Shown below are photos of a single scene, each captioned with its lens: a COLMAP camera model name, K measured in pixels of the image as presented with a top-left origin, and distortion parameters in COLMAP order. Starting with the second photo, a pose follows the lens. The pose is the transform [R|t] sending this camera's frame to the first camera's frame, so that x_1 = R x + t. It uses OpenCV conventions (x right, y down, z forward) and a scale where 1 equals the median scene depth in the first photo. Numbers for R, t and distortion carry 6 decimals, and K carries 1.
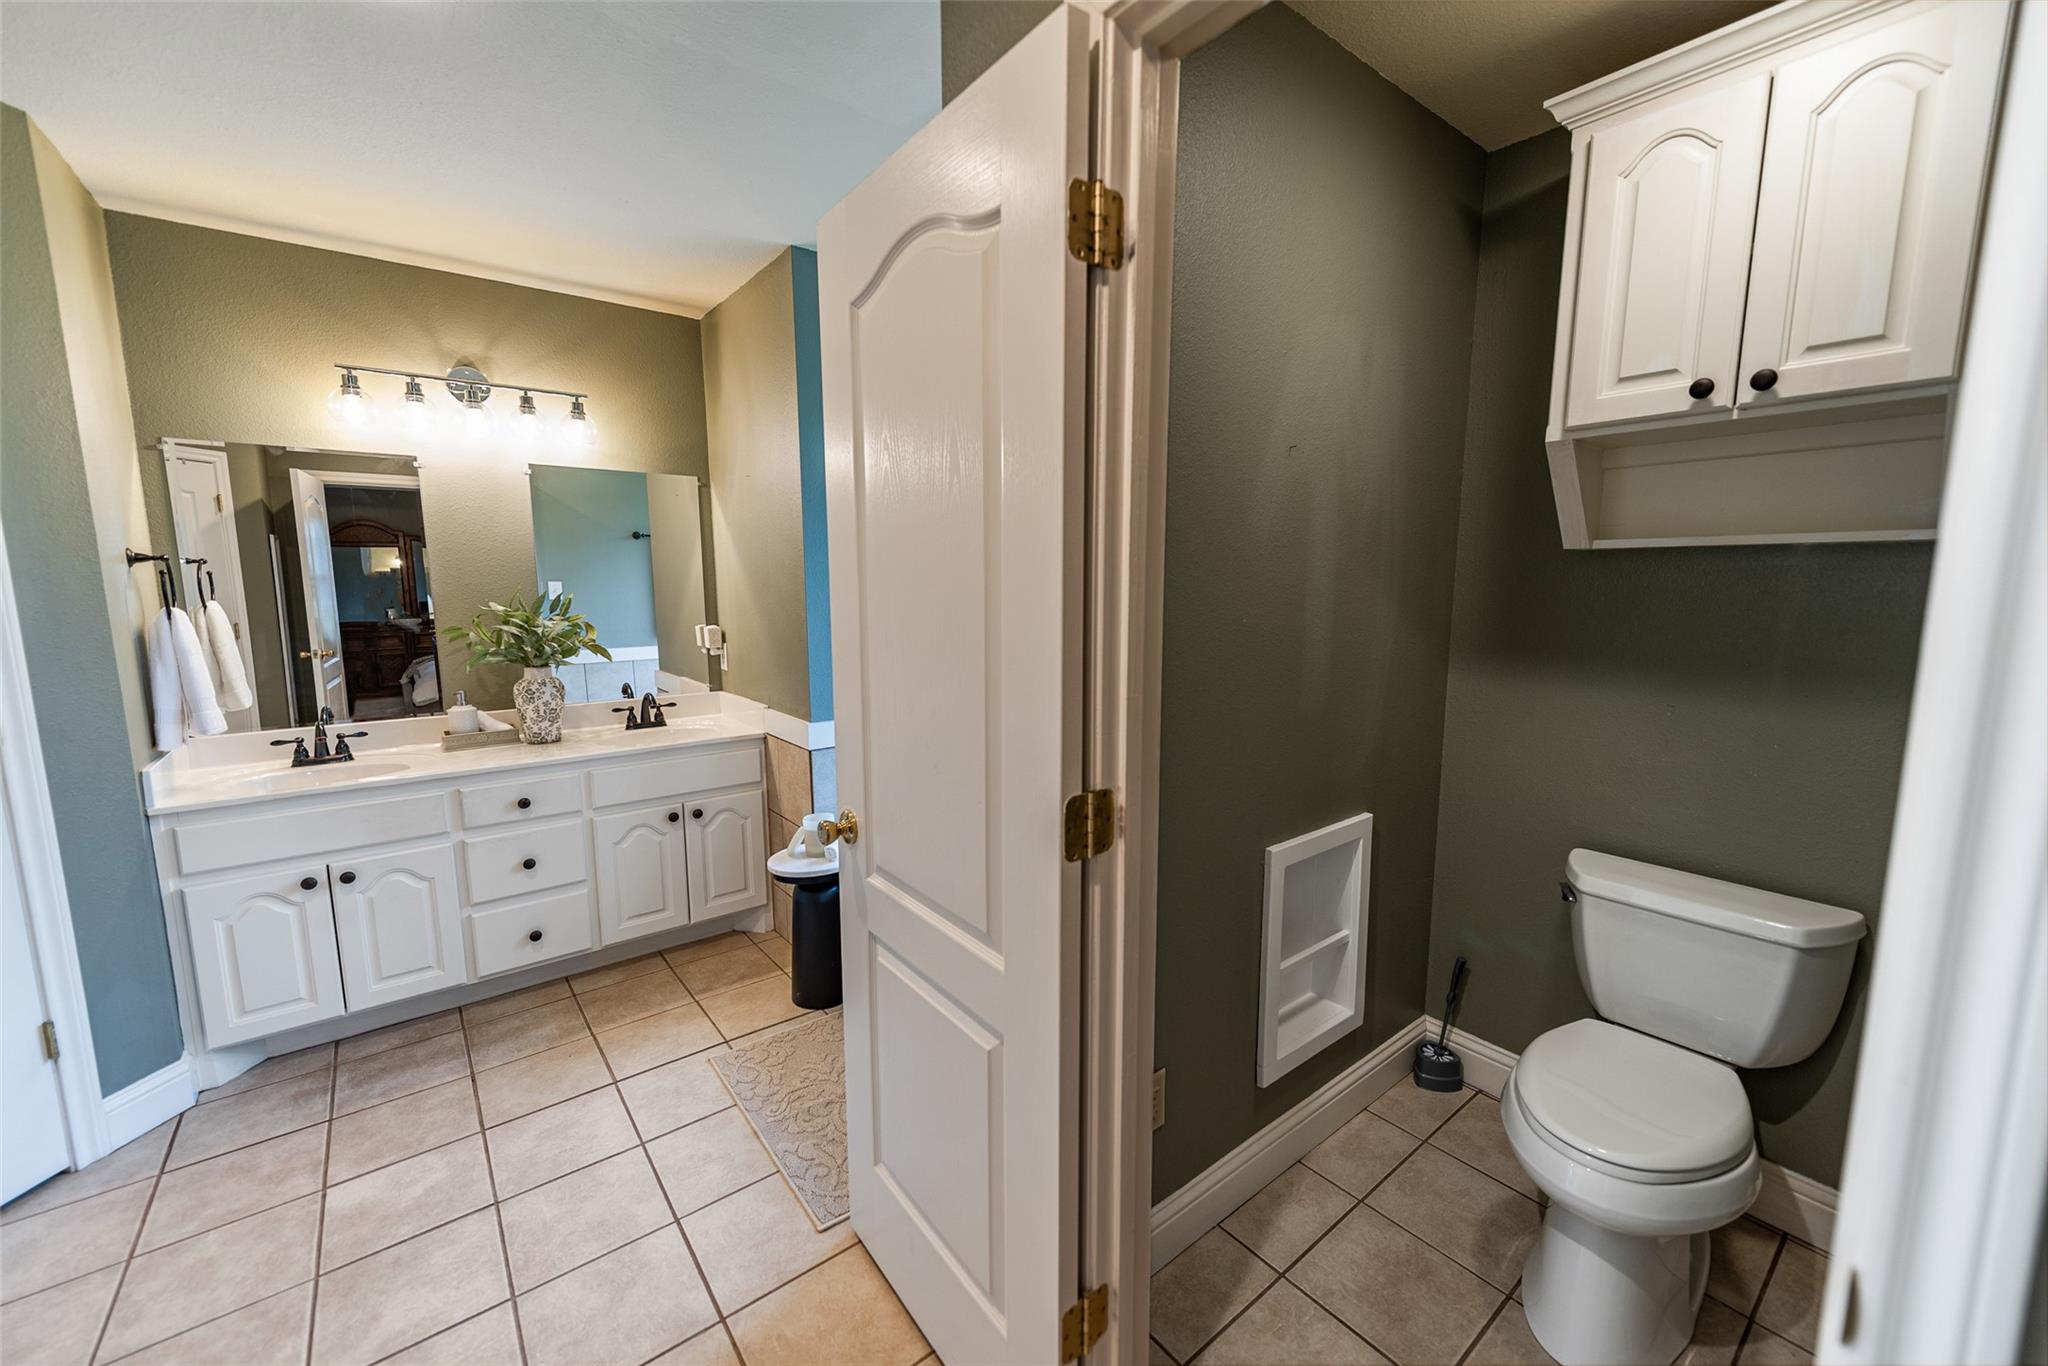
lens RADIAL K [[803.5, 0, 1030.0], [0, 803.5, 688.9], [0, 0, 1]] dist [0.013923, -0.003232]
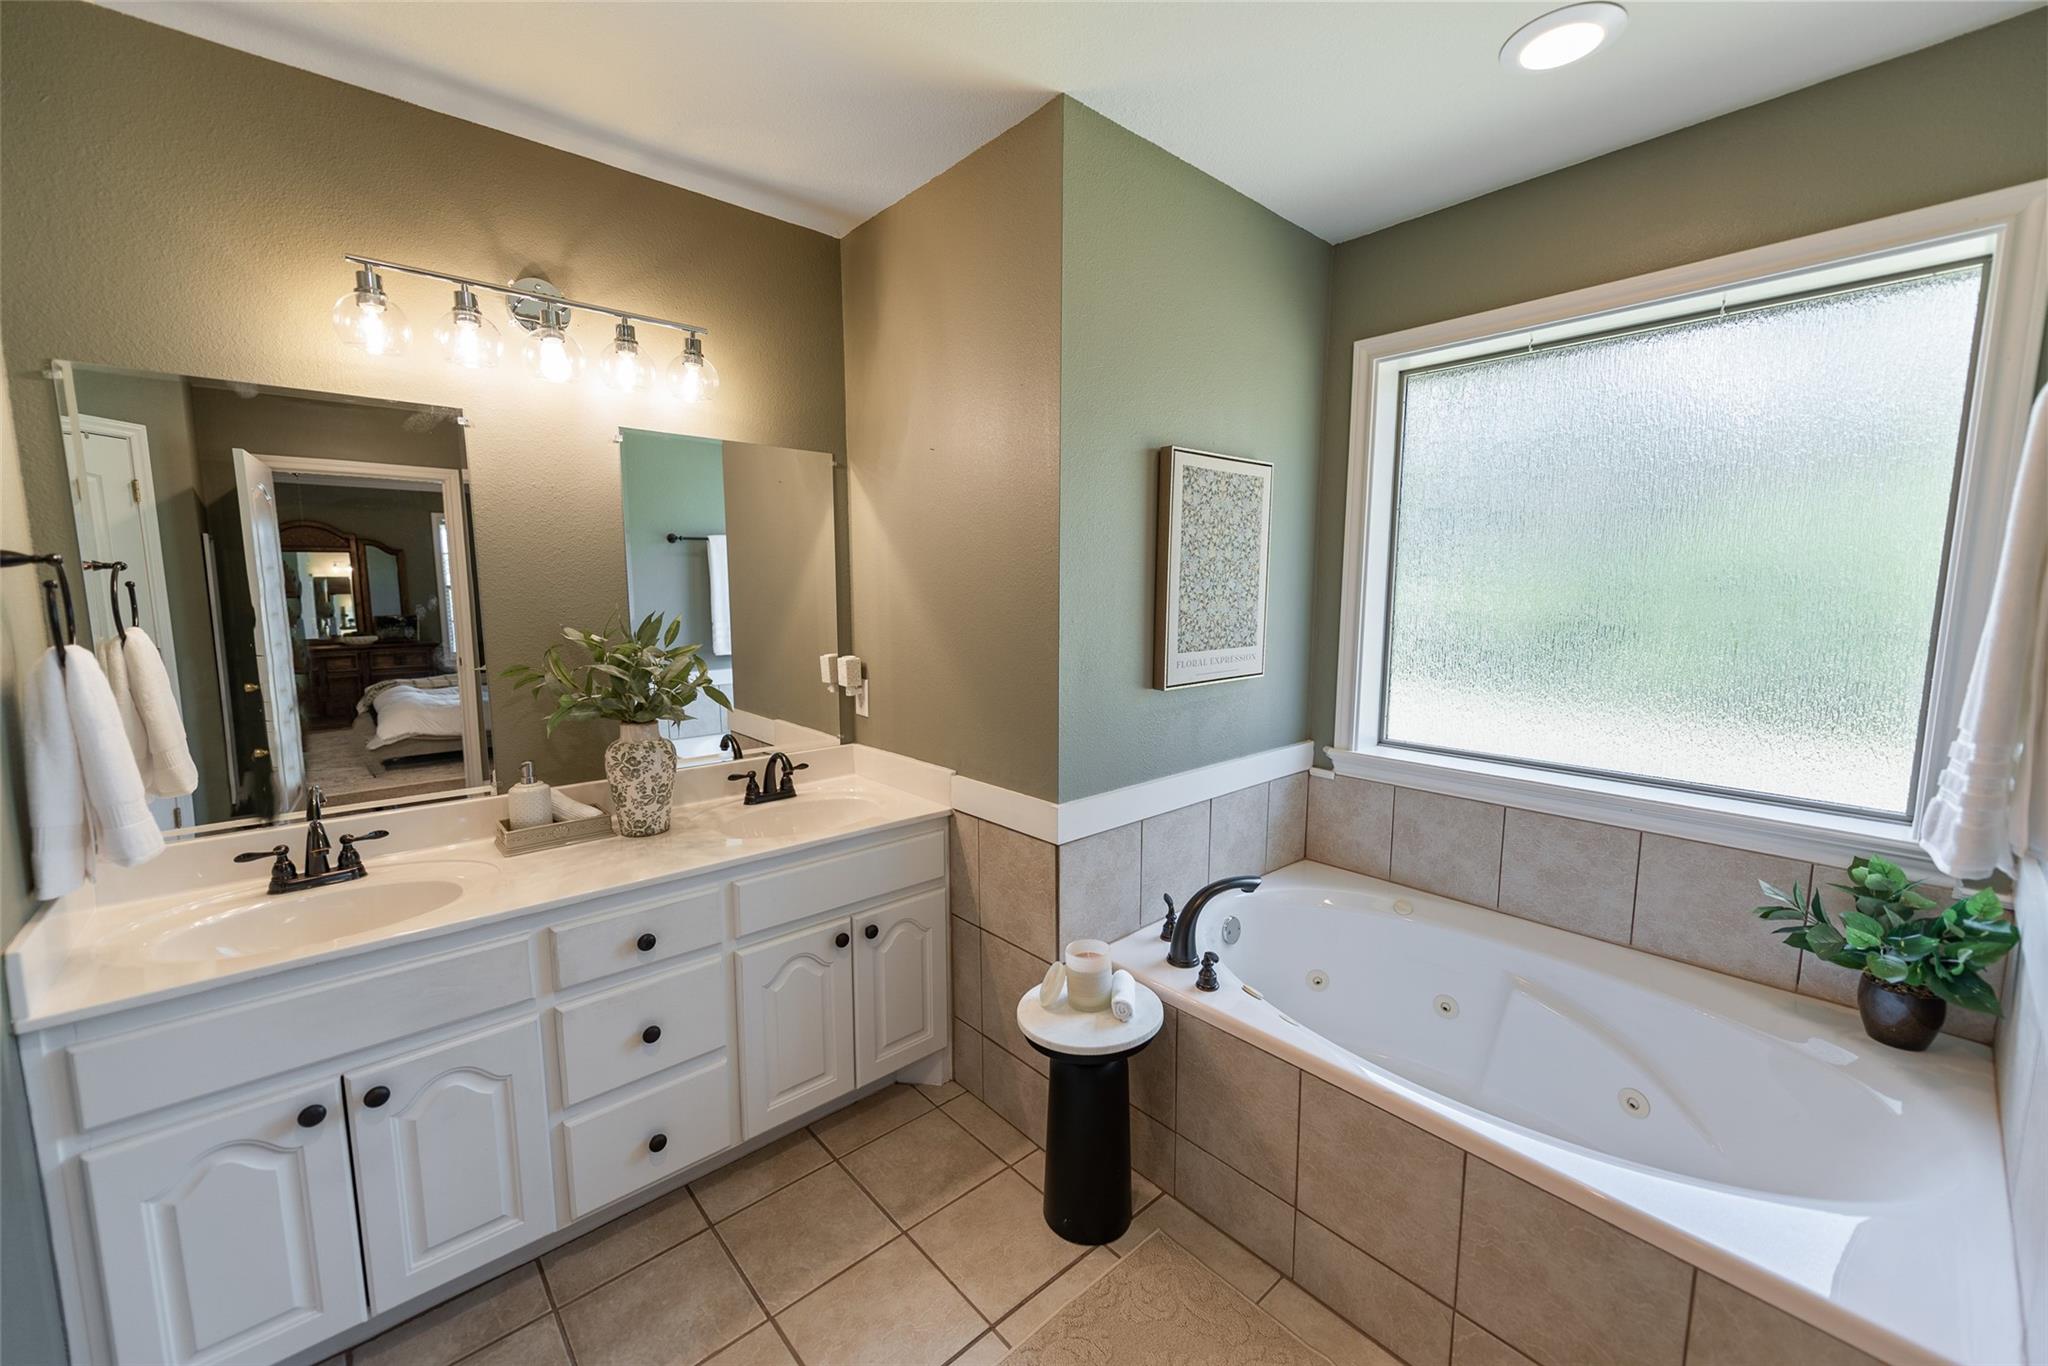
lens RADIAL K [[803.5, 0, 1030.0], [0, 803.5, 688.9], [0, 0, 1]] dist [0.013923, -0.003232]
pose [[0.998424, -0.005378, 0.055870, -0.331514], [0.006073, 0.999906, -0.012273, -0.047090], [-0.055799, 0.012593, 0.998363, 0.314783]]
